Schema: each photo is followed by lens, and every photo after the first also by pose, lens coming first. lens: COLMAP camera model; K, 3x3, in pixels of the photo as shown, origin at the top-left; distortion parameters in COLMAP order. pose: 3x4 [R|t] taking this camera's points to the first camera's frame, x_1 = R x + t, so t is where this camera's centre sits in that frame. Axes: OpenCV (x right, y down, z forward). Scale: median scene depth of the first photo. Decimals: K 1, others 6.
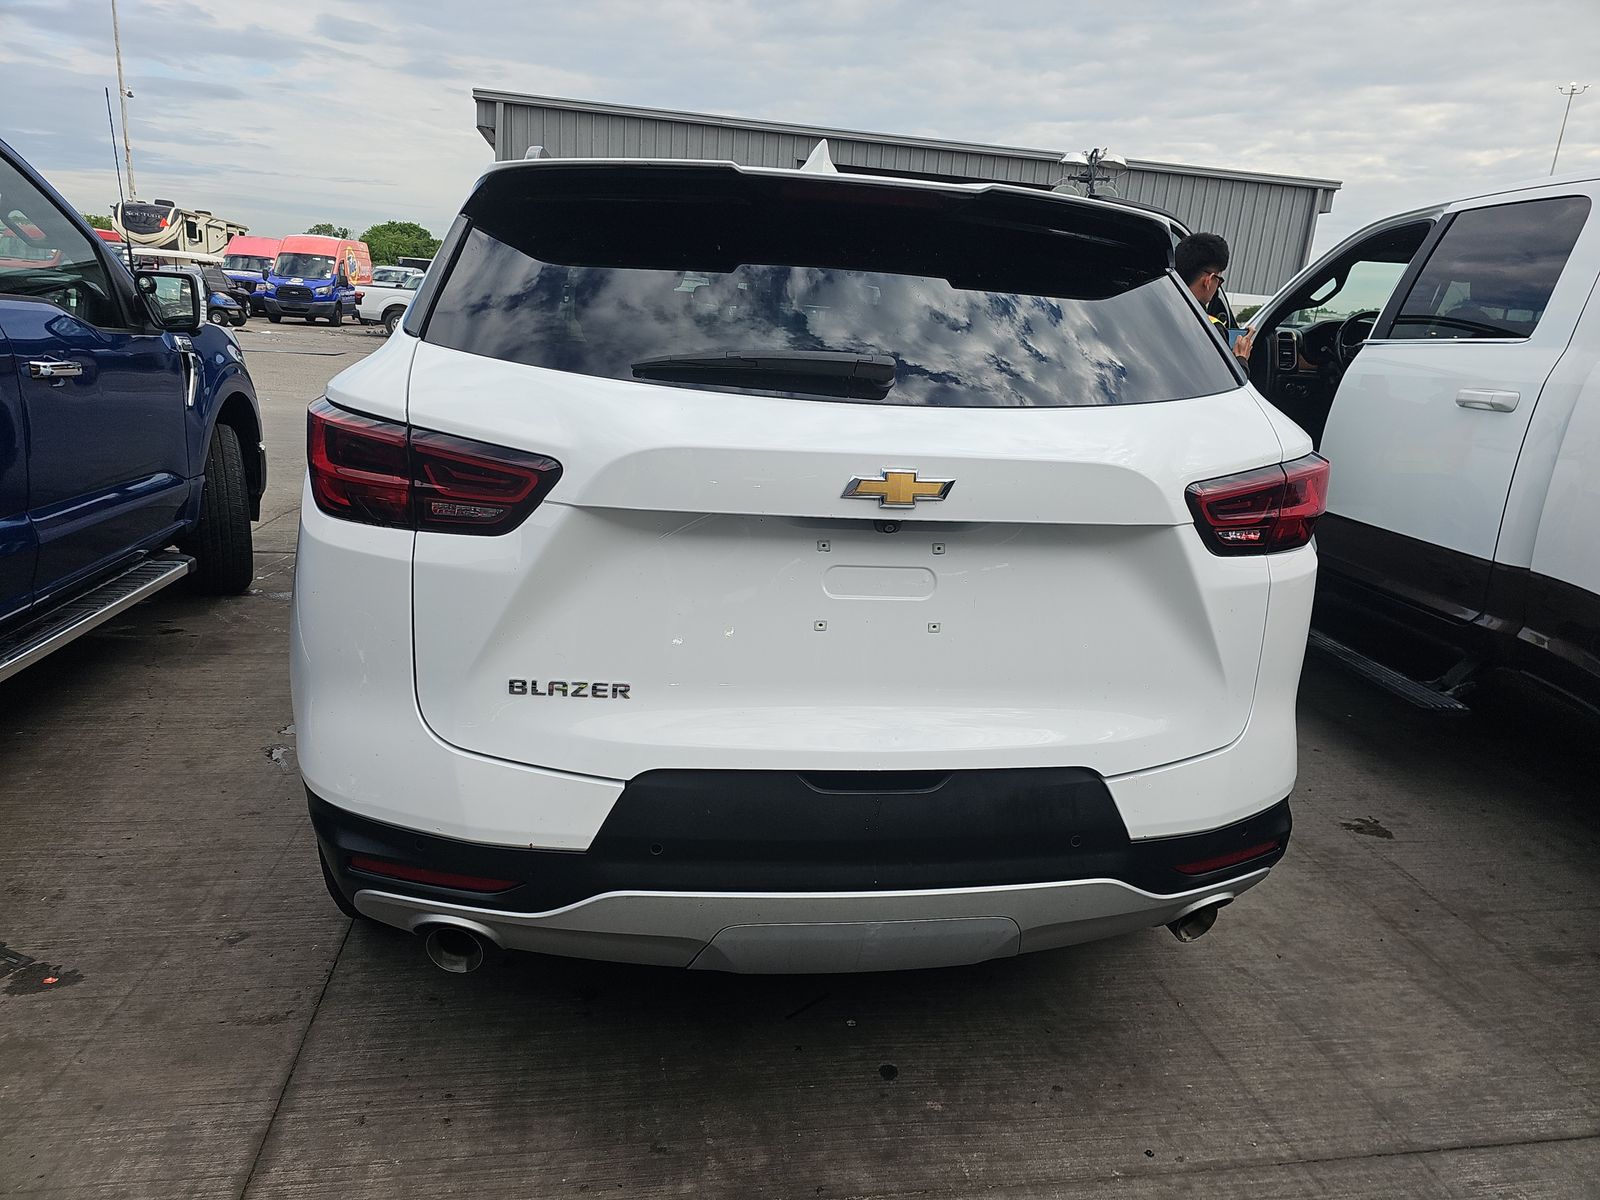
lens RADIAL K [[1057.5, 0, 799.7], [0, 1057.5, 605.2], [0, 0, 1]] dist [0.038816, -0.026268]
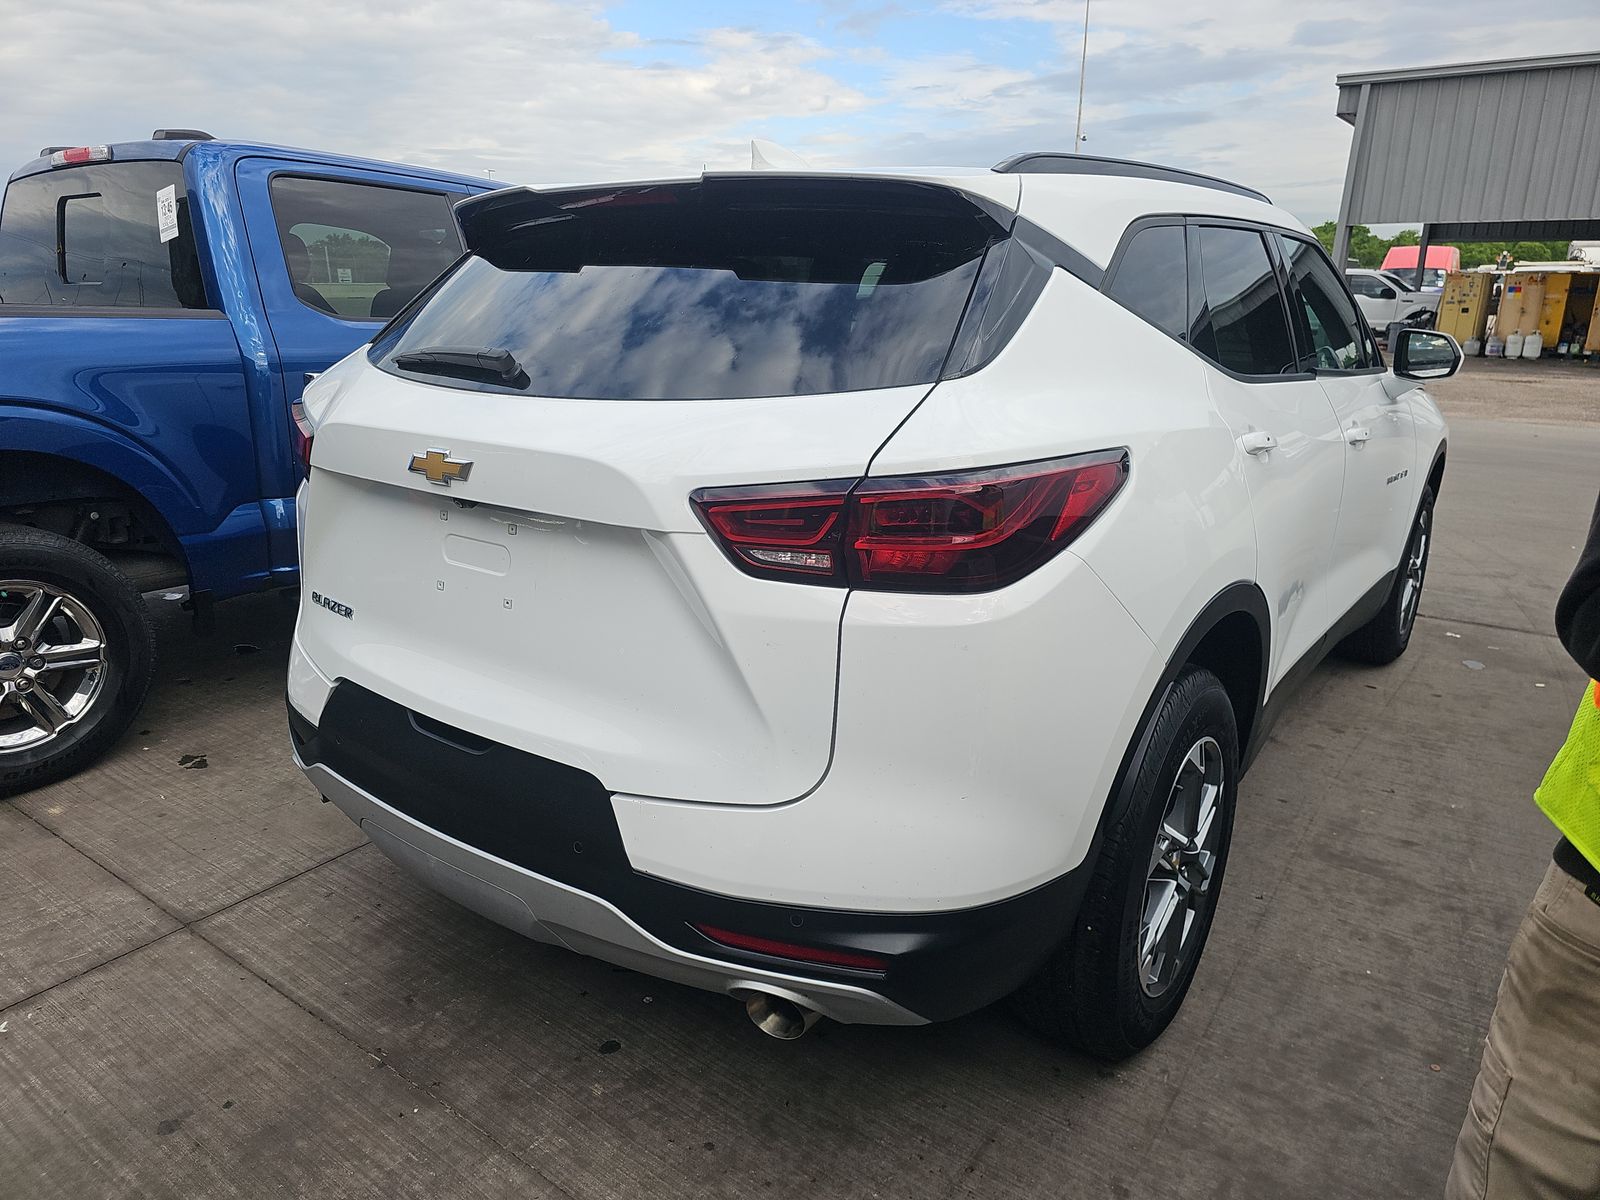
lens RADIAL K [[1057.5, 0, 792.9], [0, 1057.5, 586.7], [0, 0, 1]] dist [0.038816, -0.026268]
pose [[0.694268, 0.140932, -0.705783, 0.925030], [-0.156695, 0.986715, 0.042891, -0.074273], [0.702452, 0.080814, 0.707128, 0.388325]]
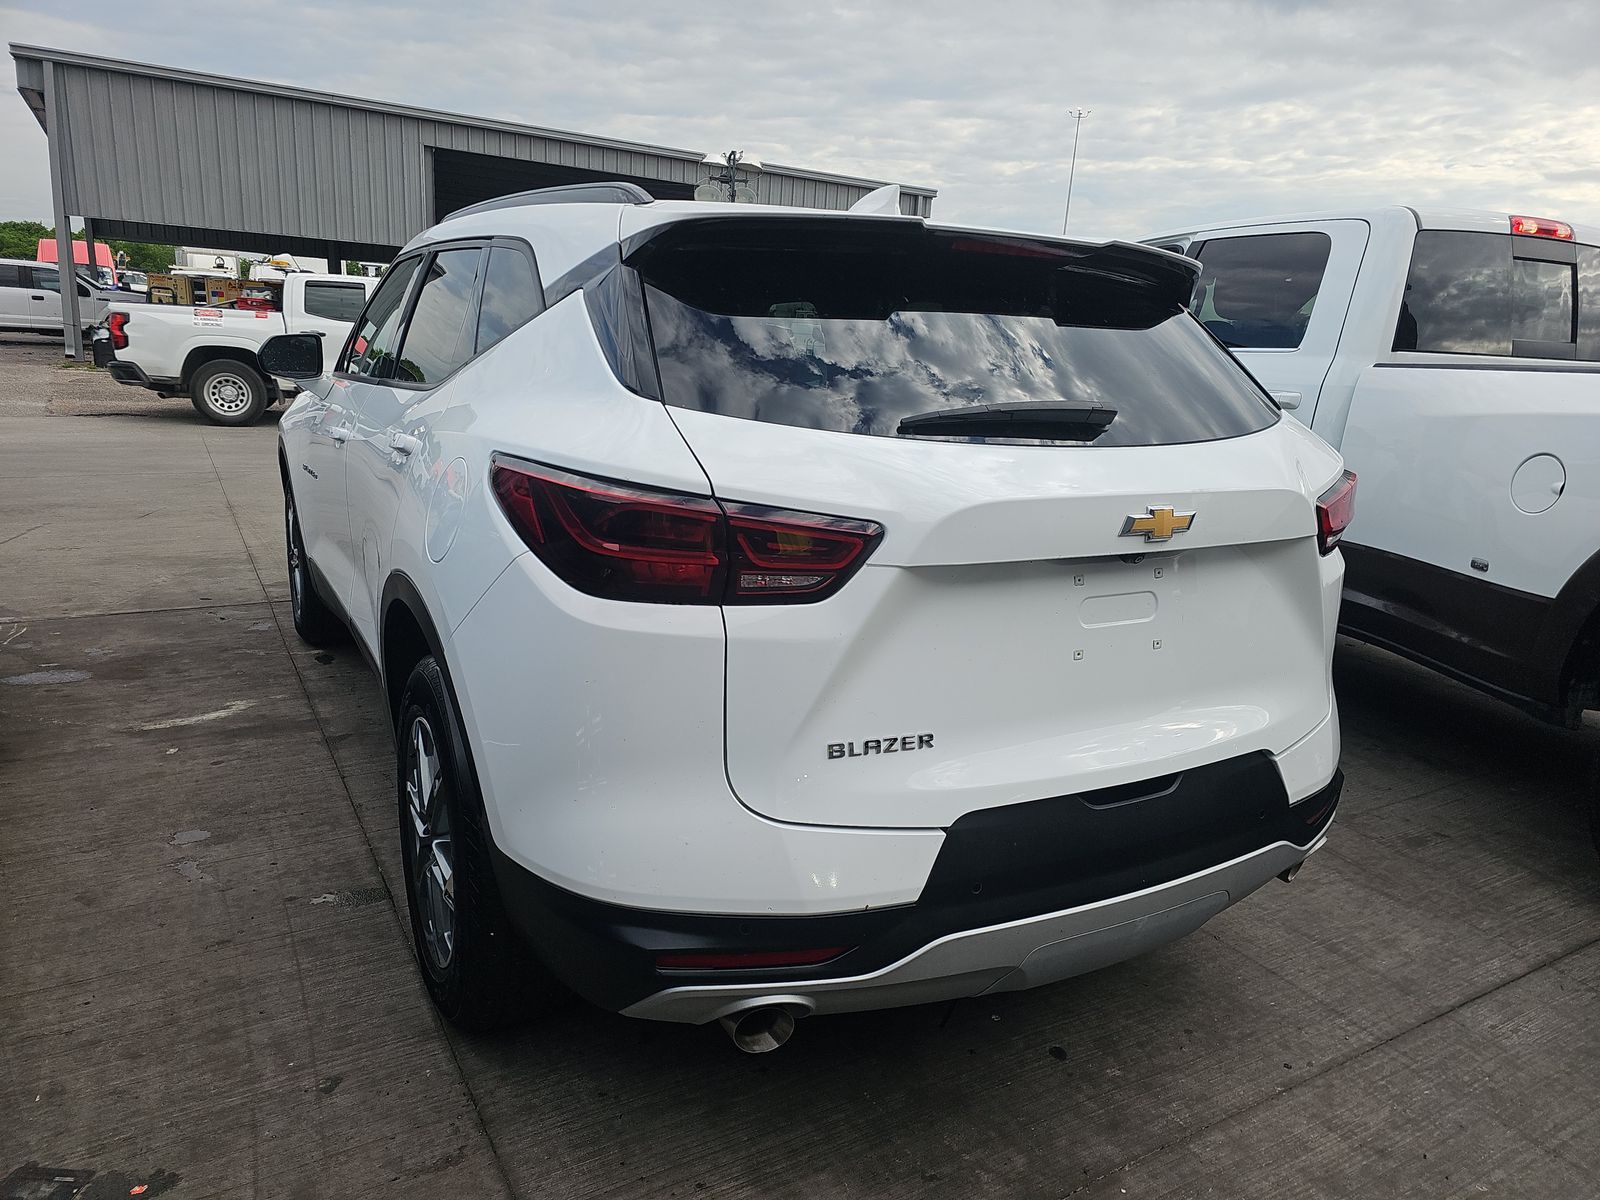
lens RADIAL K [[1057.5, 0, 800.5], [0, 1057.5, 604.1], [0, 0, 1]] dist [0.038816, -0.026268]
pose [[0.937393, -0.099818, 0.333663, -0.511979], [0.097513, 0.994952, 0.023695, -0.072467], [-0.334344, 0.010325, 0.942395, 0.064118]]
